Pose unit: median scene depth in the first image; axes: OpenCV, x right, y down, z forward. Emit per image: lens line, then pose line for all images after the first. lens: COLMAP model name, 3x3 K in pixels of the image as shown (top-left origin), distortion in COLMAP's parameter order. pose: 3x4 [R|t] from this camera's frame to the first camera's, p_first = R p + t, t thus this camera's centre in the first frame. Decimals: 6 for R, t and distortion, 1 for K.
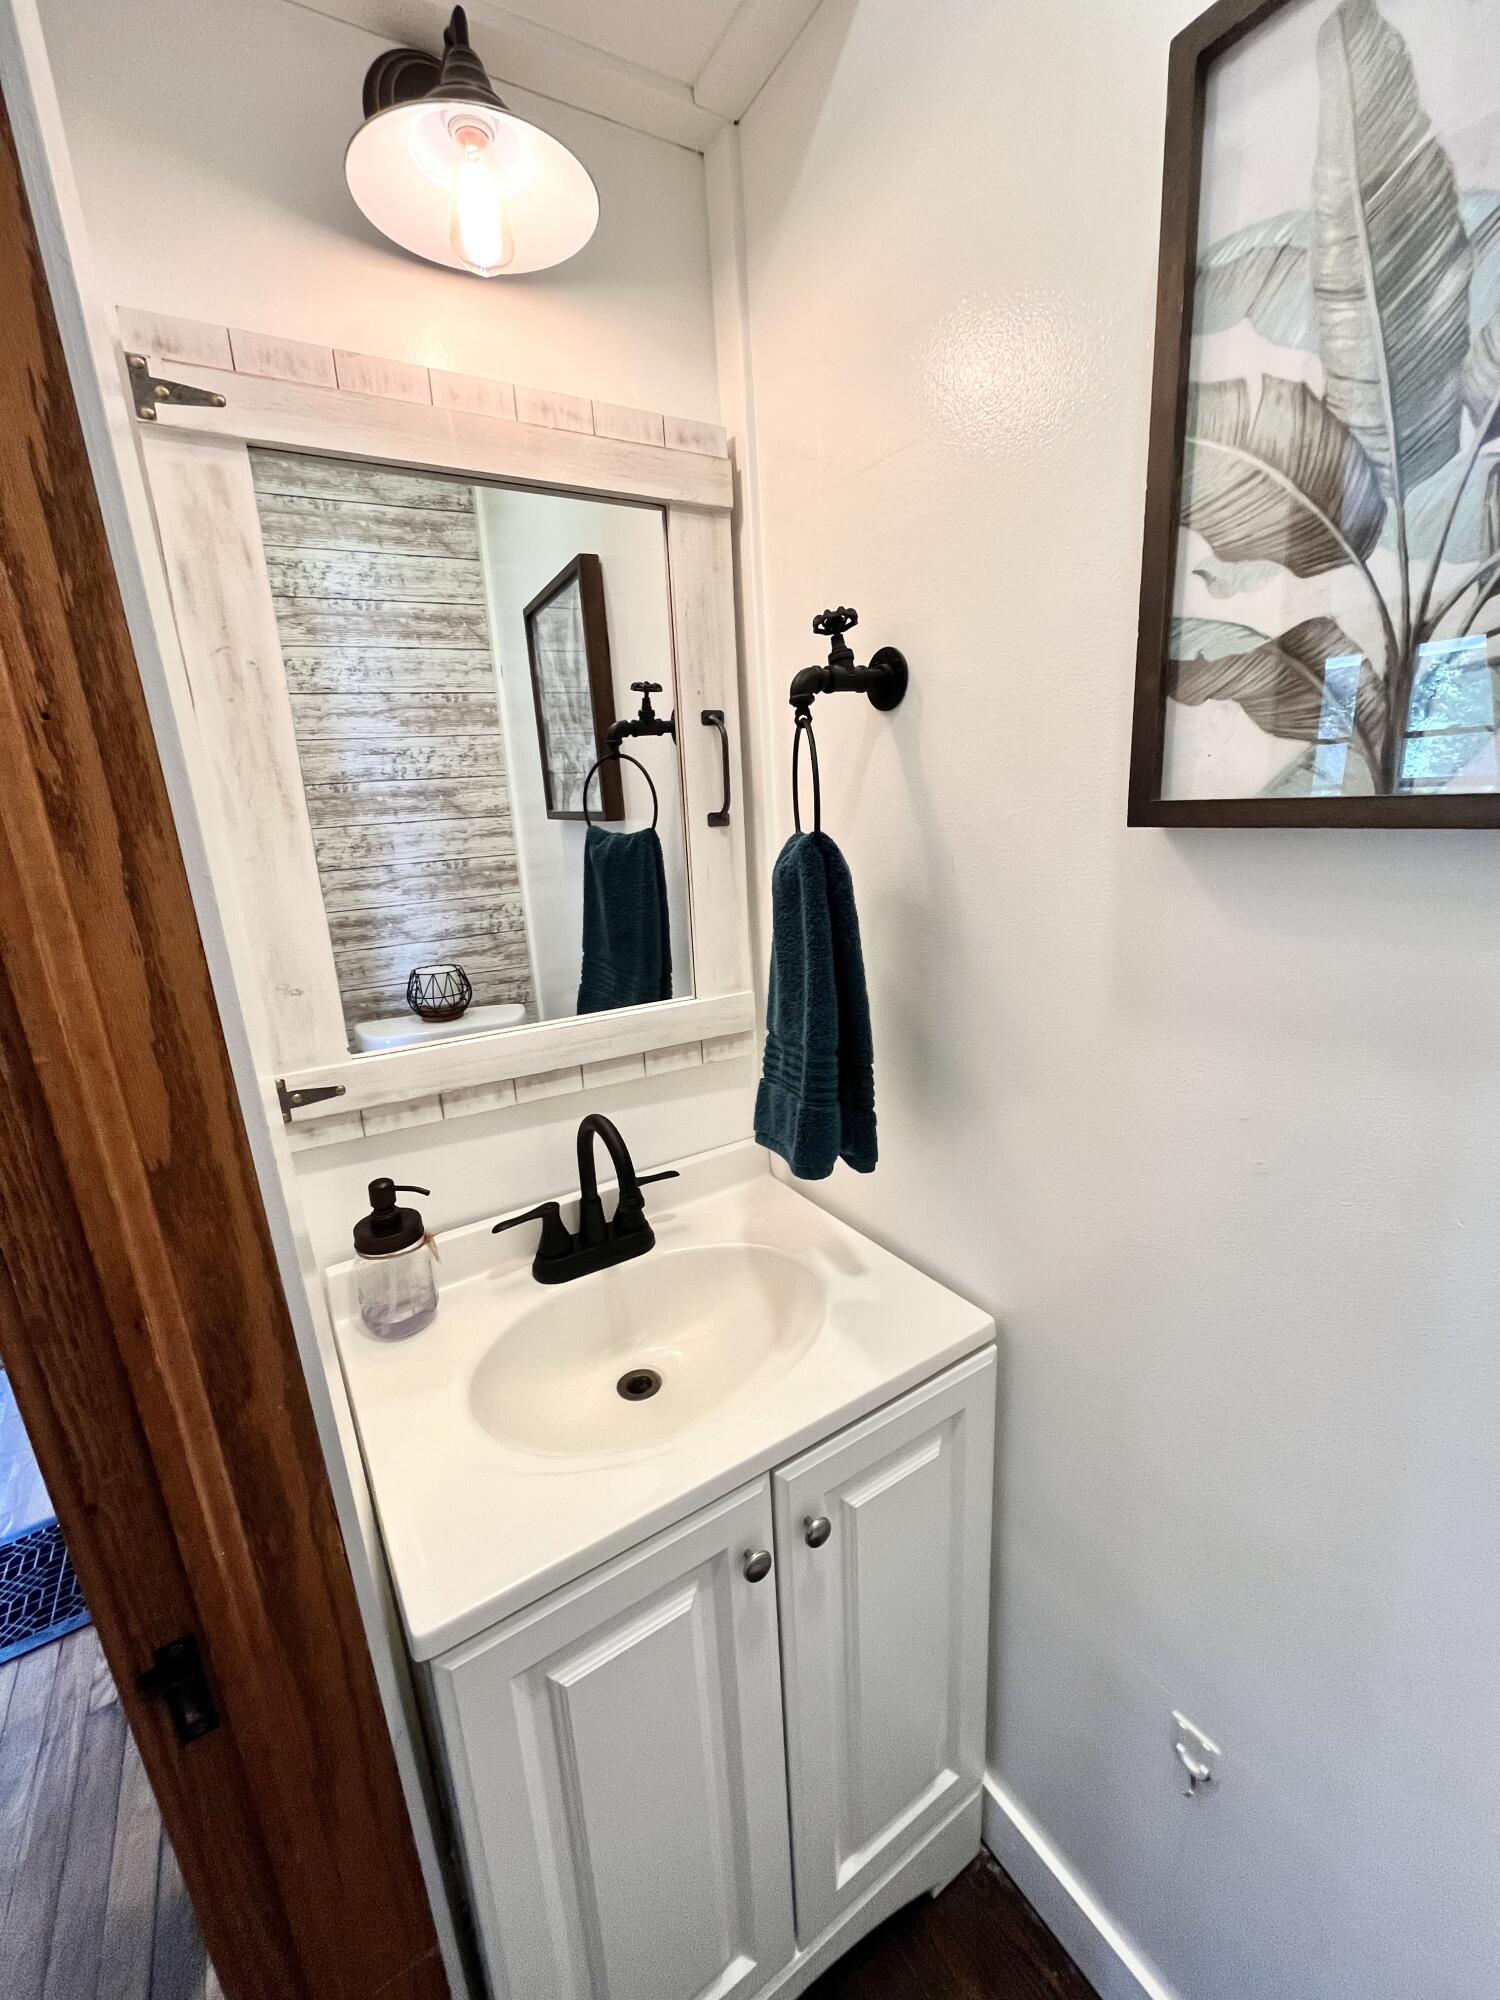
lens RADIAL K [[813.7, 0, 748.8], [0, 813.7, 1004.6], [0, 0, 1]] dist [-0.002751, -0.000333]
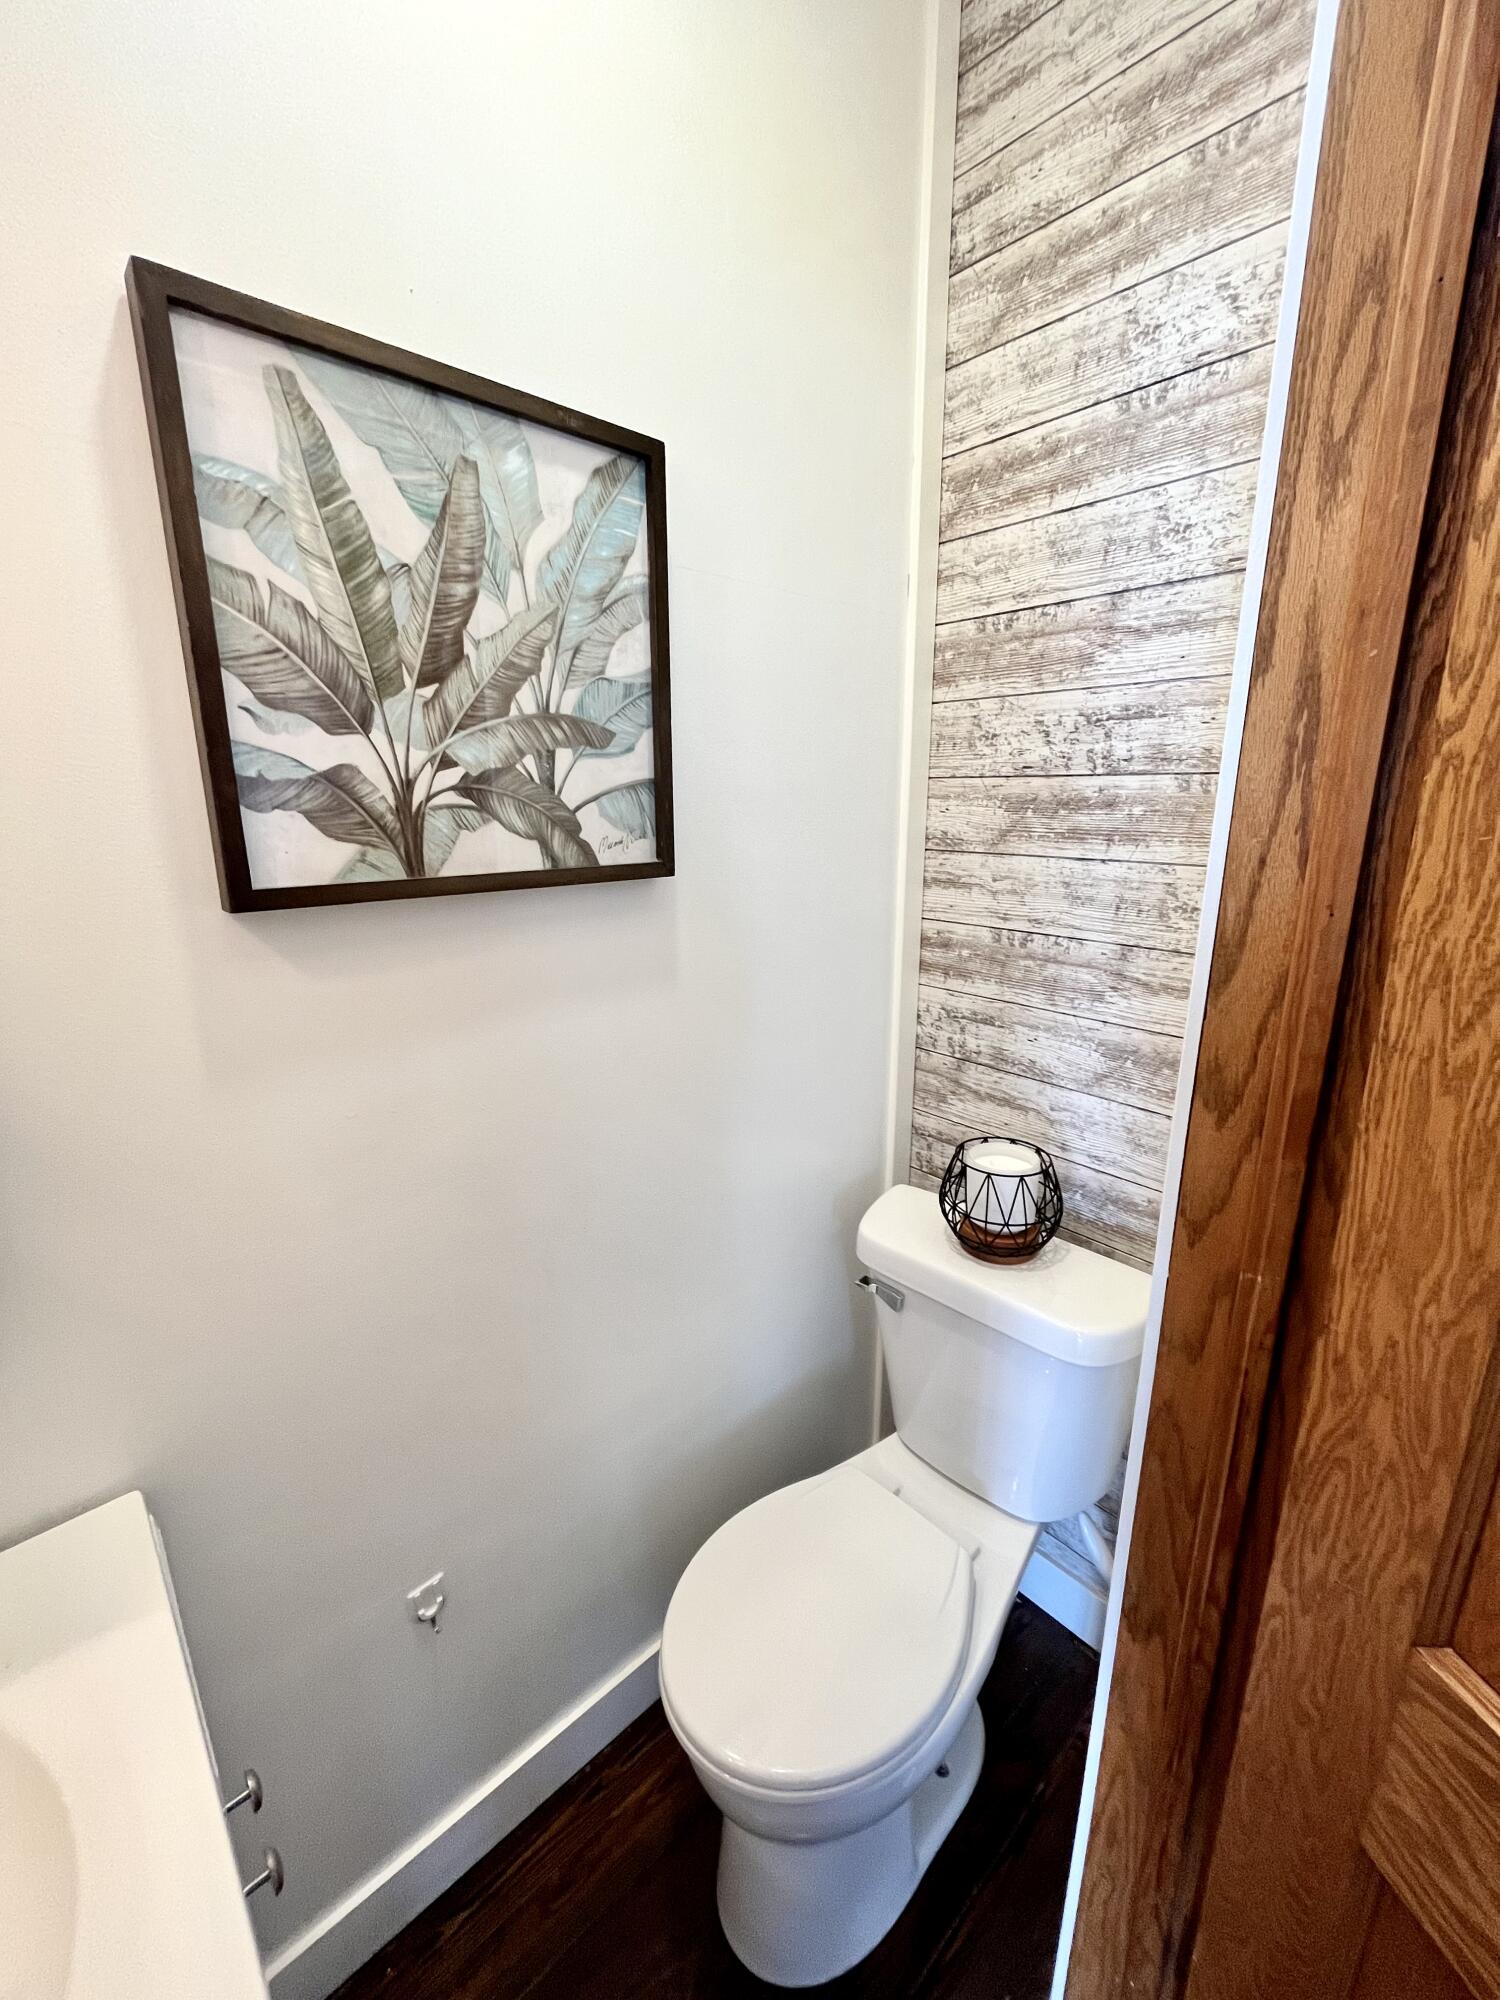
lens RADIAL K [[813.7, 0, 751.1], [0, 813.7, 999.5], [0, 0, 1]] dist [-0.002751, -0.000333]
pose [[-0.176600, -0.185456, 0.966653, -0.950827], [0.259114, 0.938688, 0.227429, -0.216038], [-0.949564, 0.290638, -0.117718, 0.593674]]
